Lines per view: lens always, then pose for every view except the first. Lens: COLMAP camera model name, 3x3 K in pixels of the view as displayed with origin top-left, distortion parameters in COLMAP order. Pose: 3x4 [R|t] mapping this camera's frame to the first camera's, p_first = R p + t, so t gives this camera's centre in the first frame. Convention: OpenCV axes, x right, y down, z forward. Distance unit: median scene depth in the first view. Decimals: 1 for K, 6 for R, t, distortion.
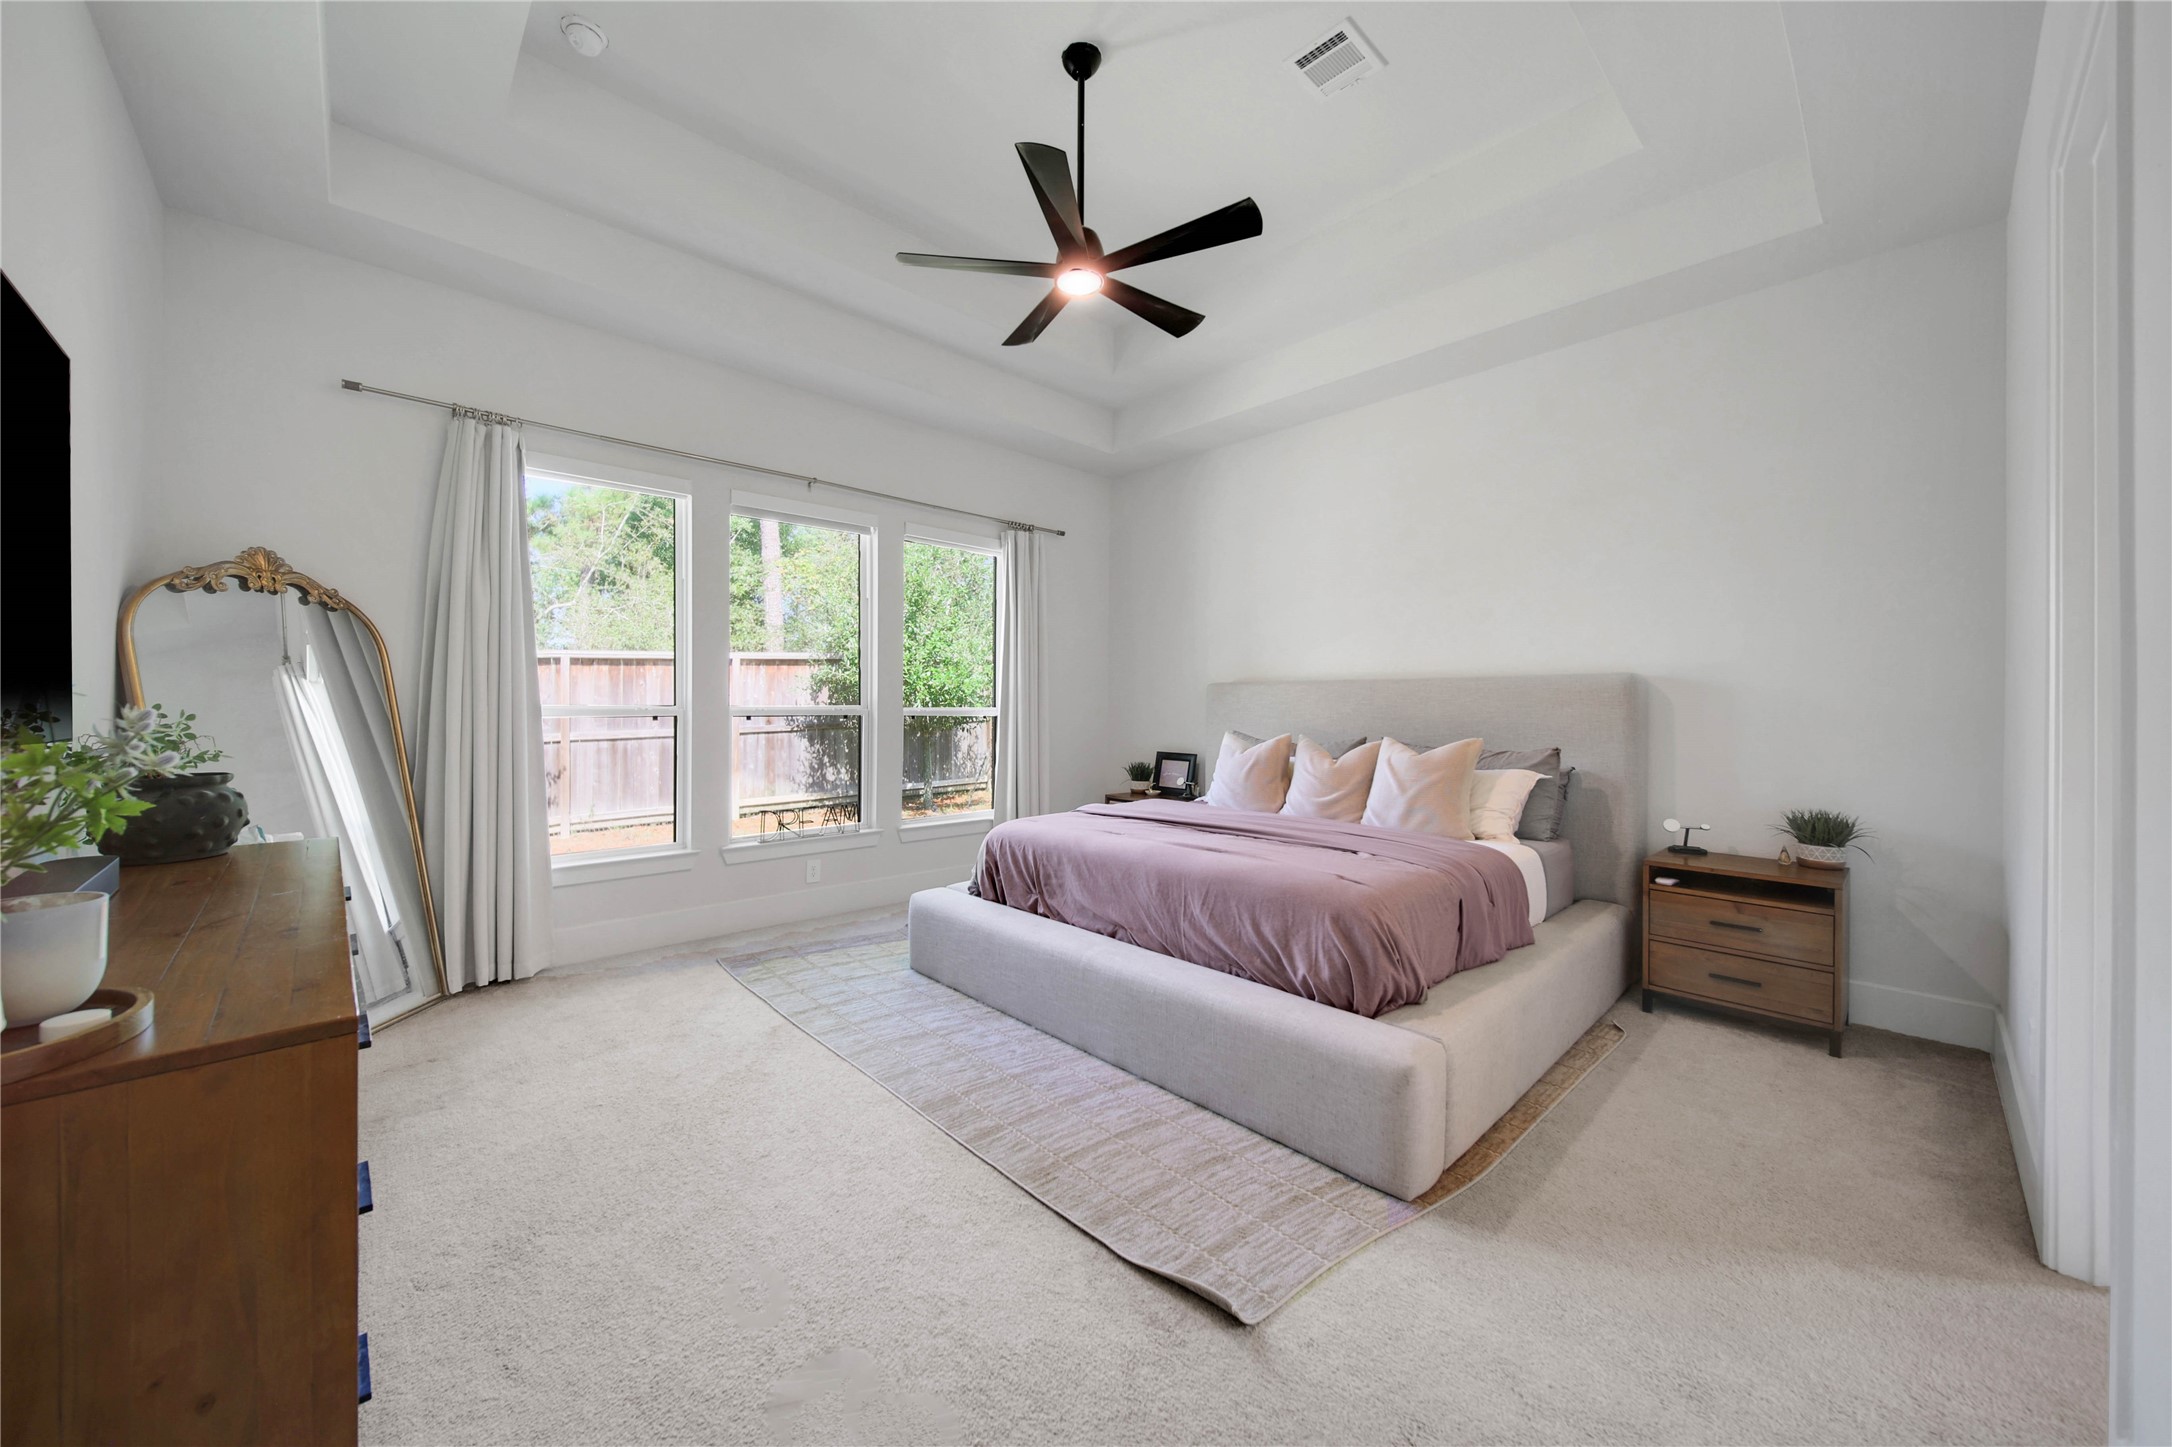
lens RADIAL K [[781.1, 0, 1079.6], [0, 781.1, 710.6], [0, 0, 1]] dist [-0.001796, -0.000154]
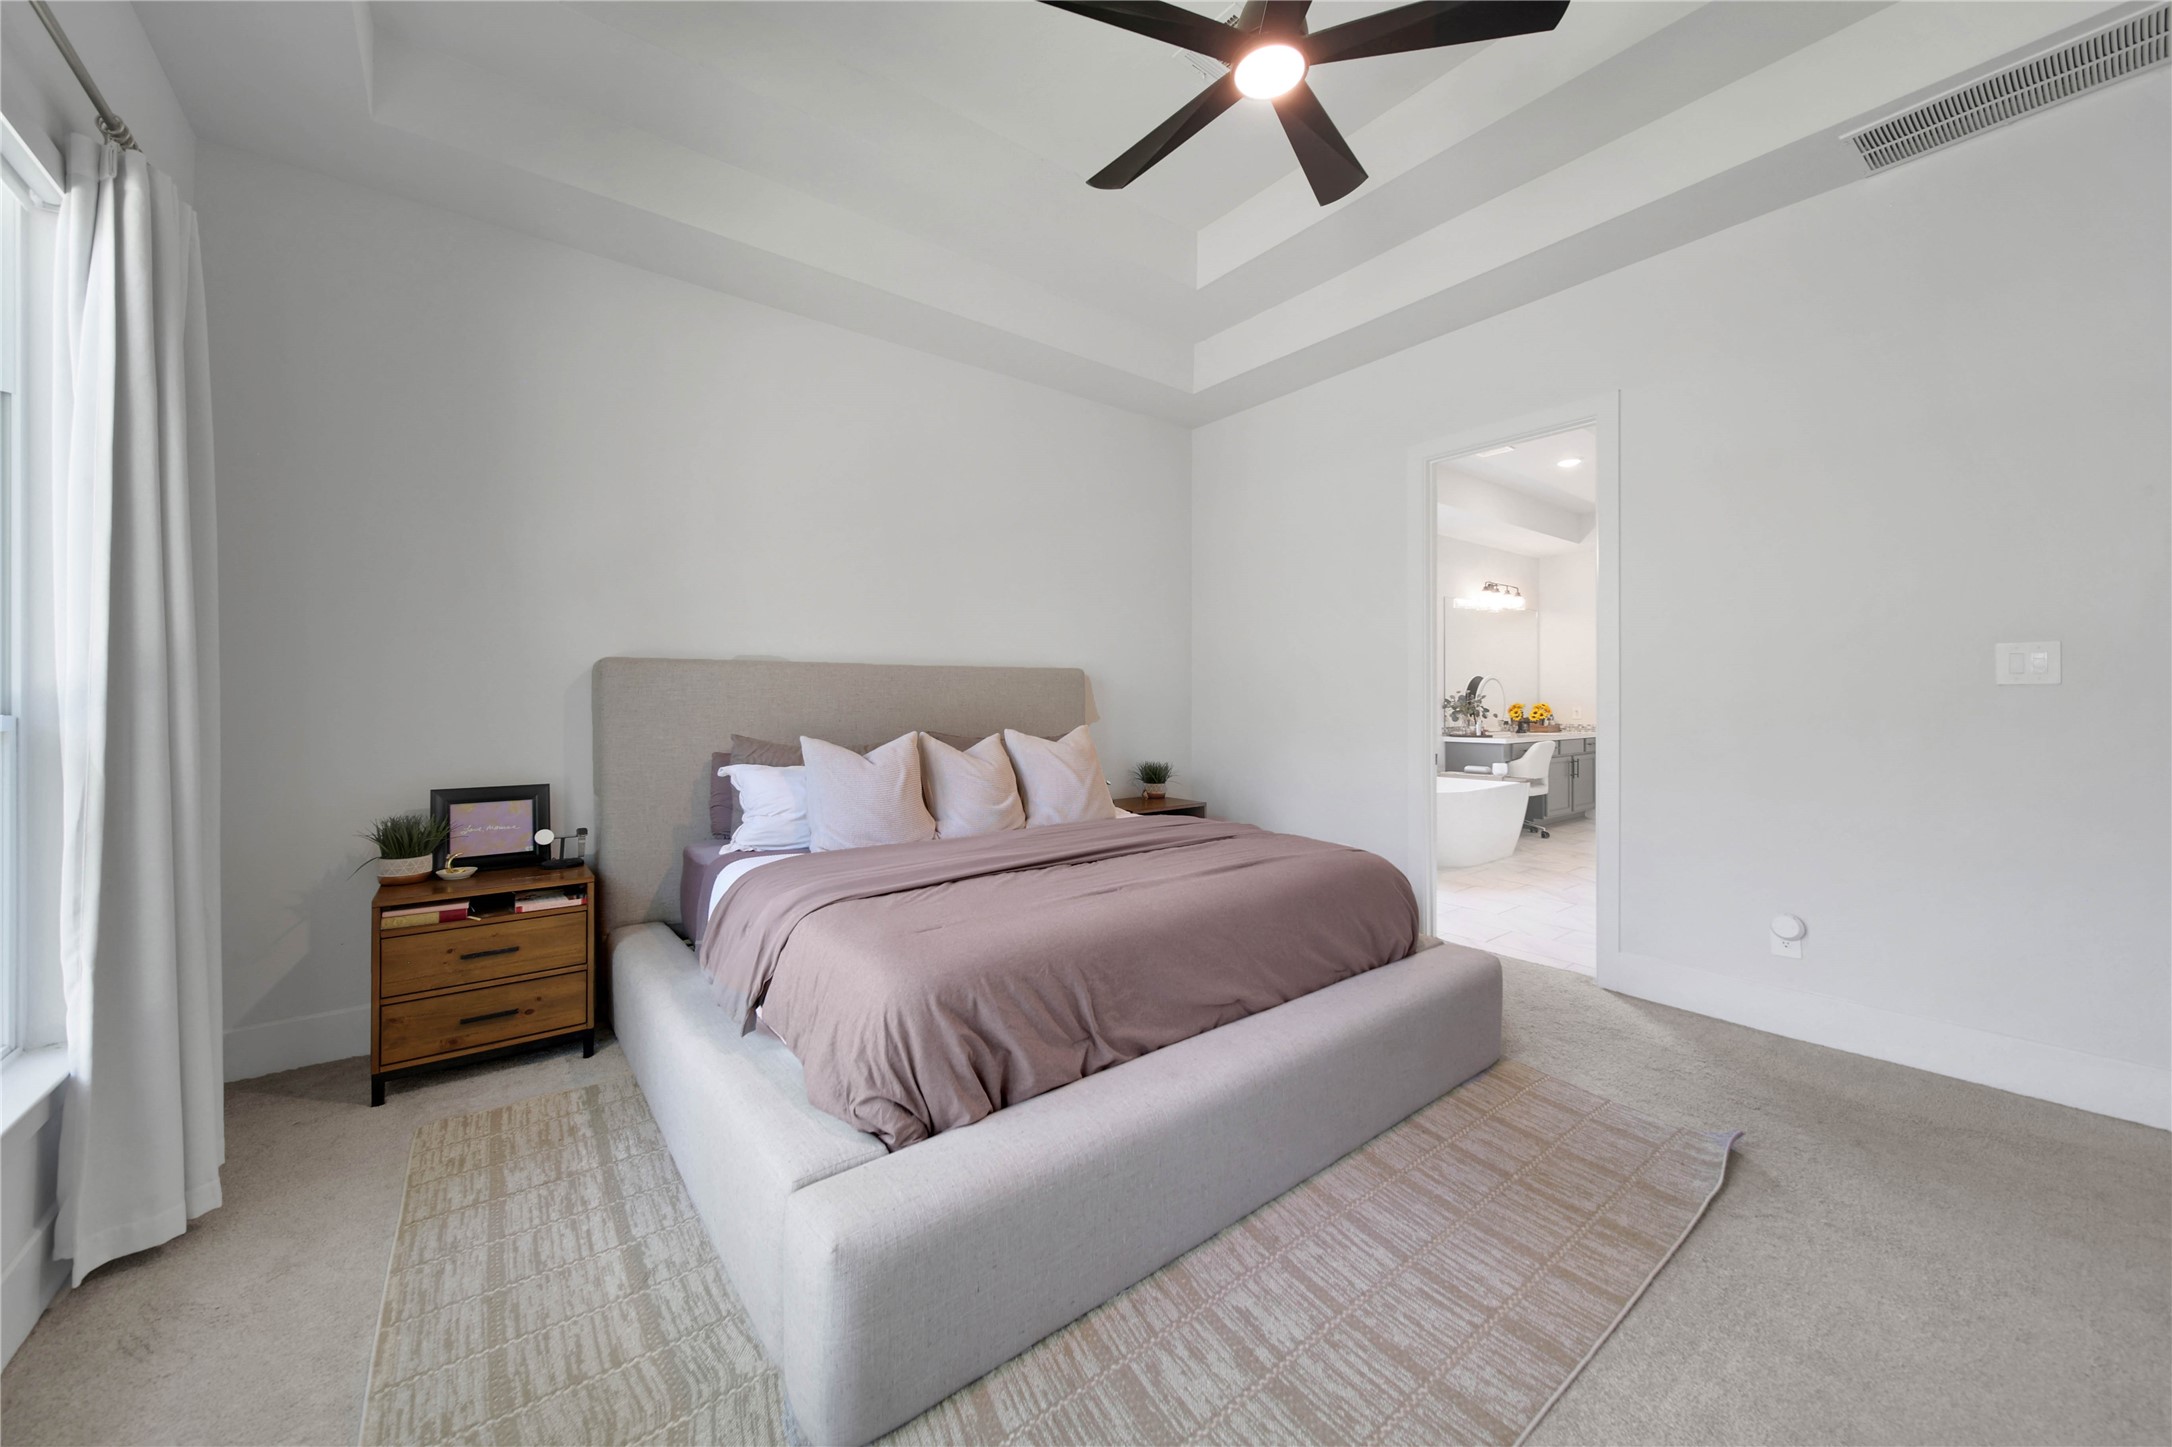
lens RADIAL K [[781.1, 0, 1079.6], [0, 781.1, 710.6], [0, 0, 1]] dist [-0.001796, -0.000154]
pose [[0.098432, -0.020959, 0.994923, -0.632911], [0.005733, 0.999774, 0.020494, -0.008879], [-0.995127, 0.003687, 0.098530, 1.005284]]
